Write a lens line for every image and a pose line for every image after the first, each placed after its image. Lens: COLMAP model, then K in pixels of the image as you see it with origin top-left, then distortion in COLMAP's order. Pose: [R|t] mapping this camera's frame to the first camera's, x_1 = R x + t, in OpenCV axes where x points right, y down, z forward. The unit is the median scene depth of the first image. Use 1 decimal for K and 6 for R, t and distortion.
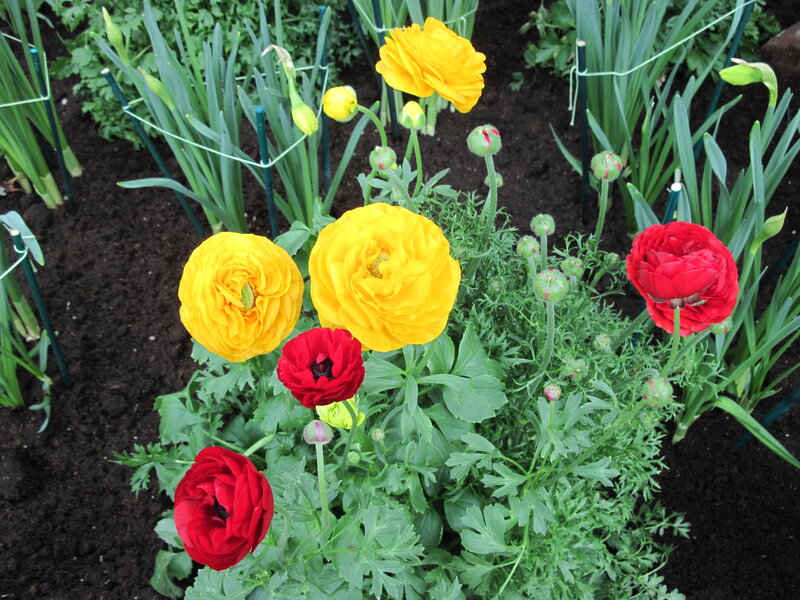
lens RADIAL K [[835.9, 0, 410.8], [0, 835.9, 296.8], [0, 0, 1]] dist [-0.207153, 0.219376]
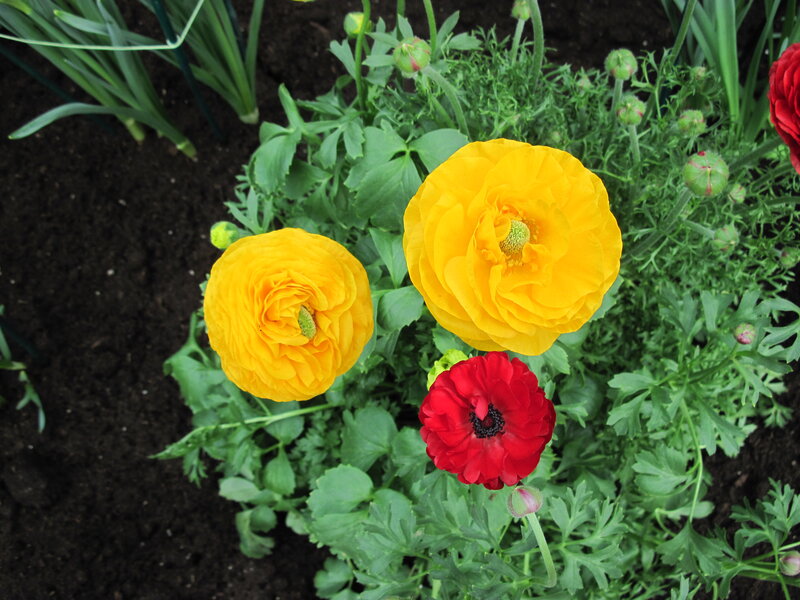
lens RADIAL K [[835.9, 0, 410.8], [0, 835.9, 296.8], [0, 0, 1]] dist [-0.207153, 0.219376]
pose [[0.941299, -0.334389, 0.046258, -0.078572], [0.304523, 0.900264, 0.311110, -0.113038], [-0.145676, -0.278762, 0.949247, 0.158950]]
